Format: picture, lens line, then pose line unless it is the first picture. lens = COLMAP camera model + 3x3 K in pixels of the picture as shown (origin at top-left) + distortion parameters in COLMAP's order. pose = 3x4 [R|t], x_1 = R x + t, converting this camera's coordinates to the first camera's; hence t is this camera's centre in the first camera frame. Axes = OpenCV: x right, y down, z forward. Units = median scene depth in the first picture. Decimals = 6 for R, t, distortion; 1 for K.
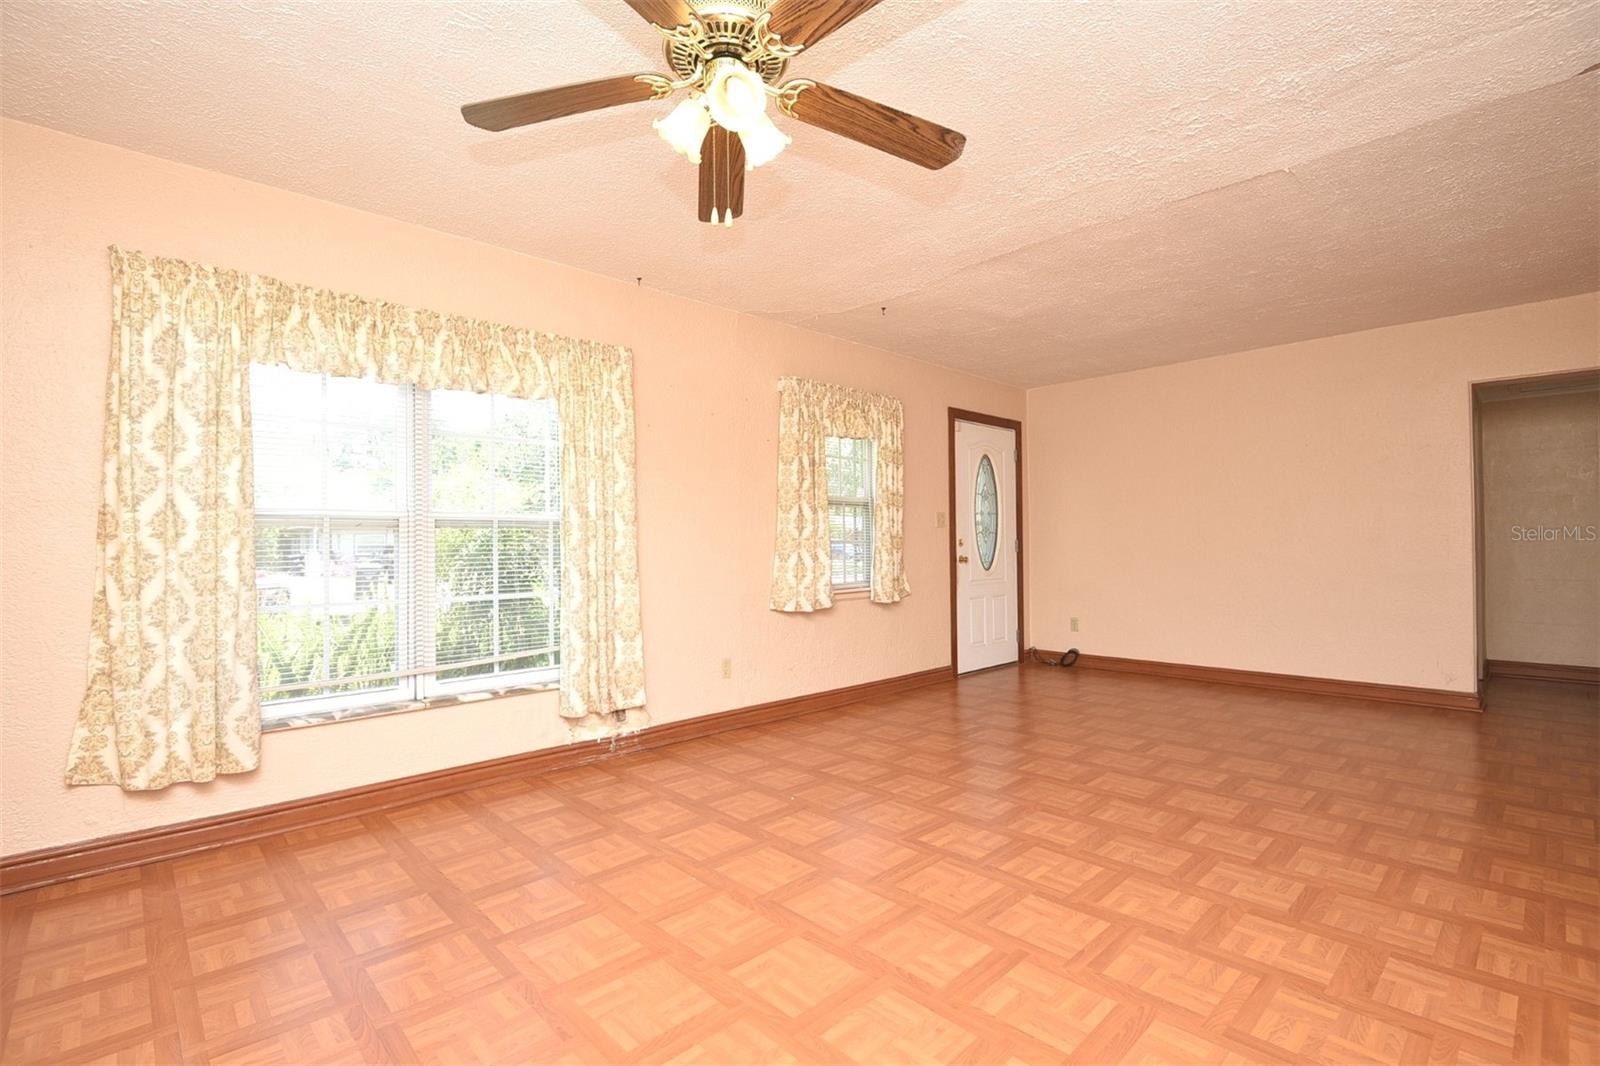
lens RADIAL K [[731.2, 0, 778.6], [0, 731.2, 543.7], [0, 0, 1]] dist [-0.008122, -0.006756]
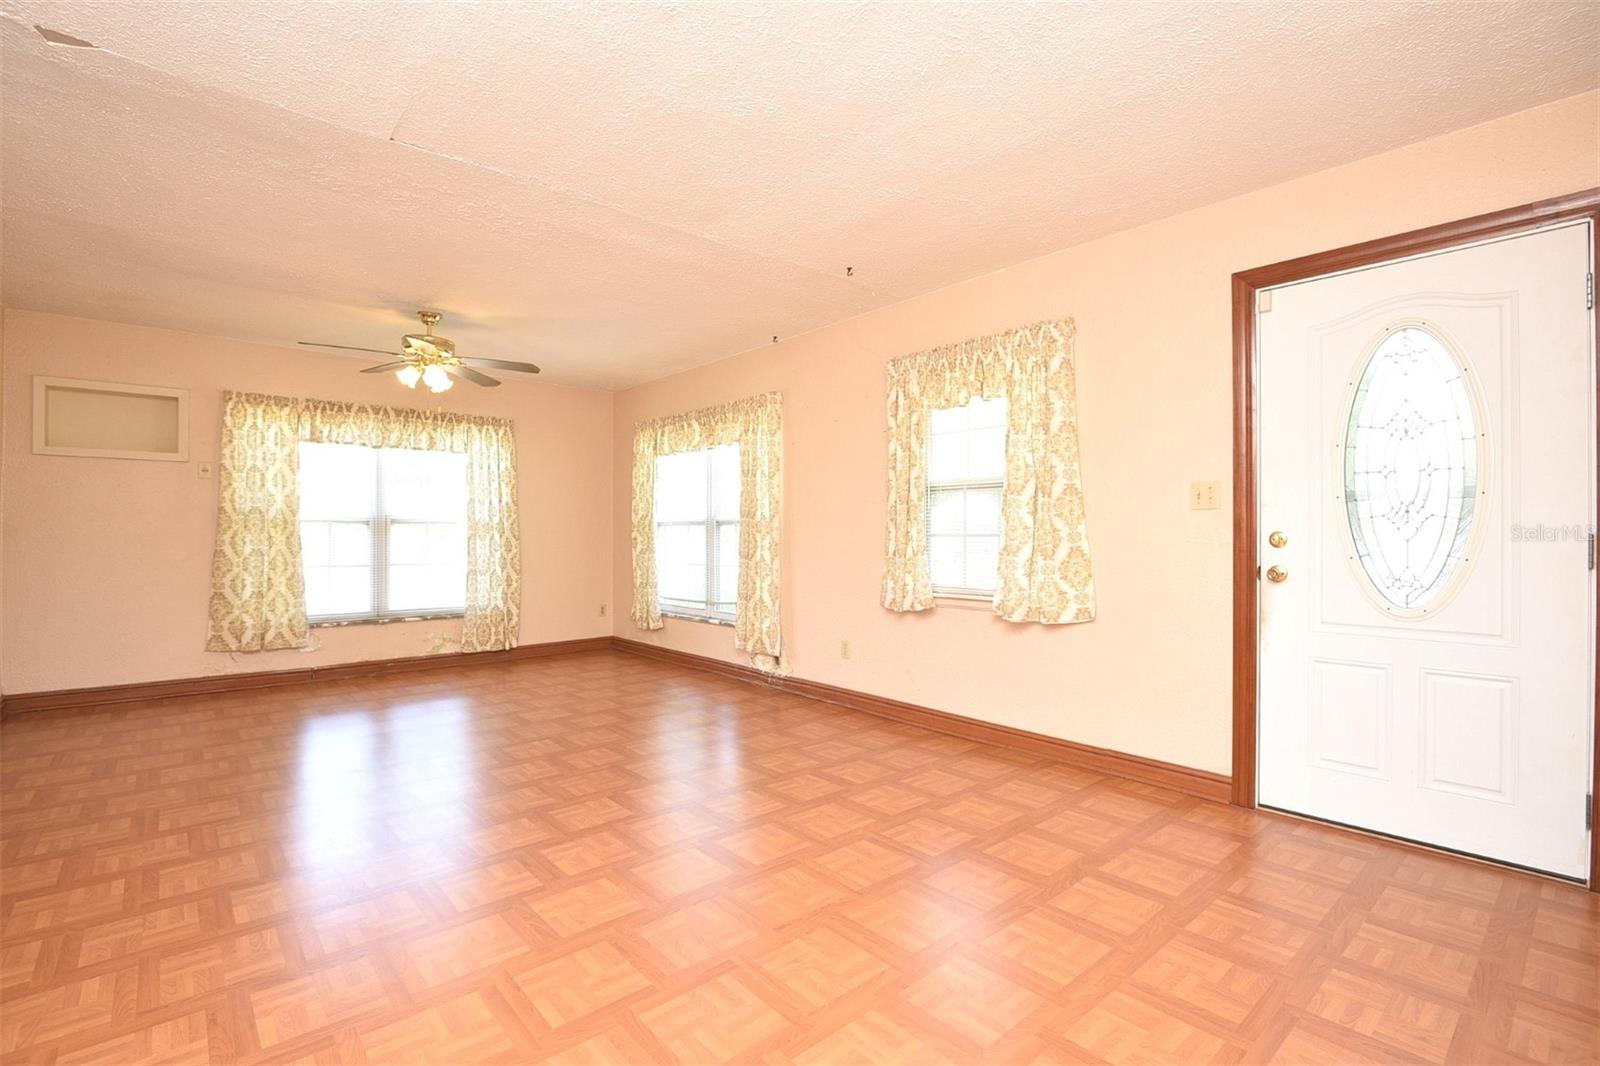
lens RADIAL K [[731.2, 0, 804.3], [0, 731.2, 534.0], [0, 0, 1]] dist [-0.008122, -0.006756]
pose [[-0.020823, 0.007159, -0.999758, 1.122282], [-0.005061, 0.999961, 0.007266, -0.010091], [0.999770, 0.005211, -0.020786, 1.062124]]
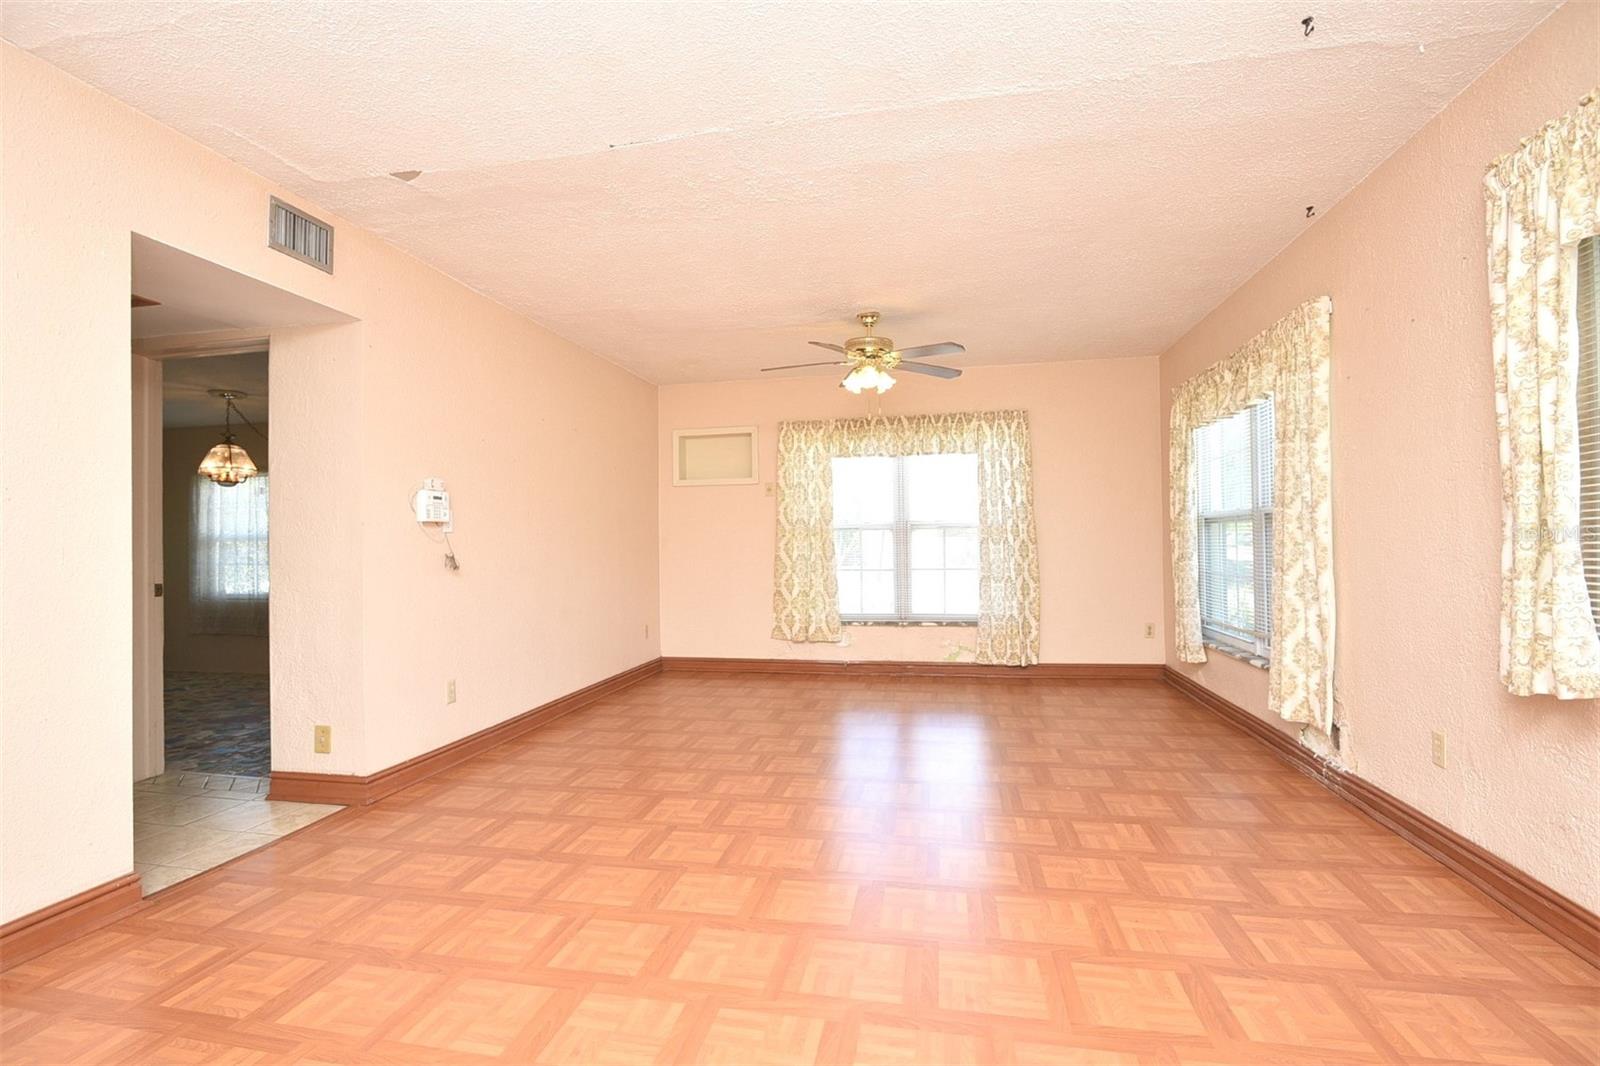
lens RADIAL K [[731.2, 0, 788.4], [0, 731.2, 530.3], [0, 0, 1]] dist [-0.008122, -0.006756]
pose [[-0.813416, 0.013052, -0.581536, 0.738746], [0.021071, 0.999753, -0.007033, -0.008250], [0.581300, -0.017974, -0.813490, 1.289174]]
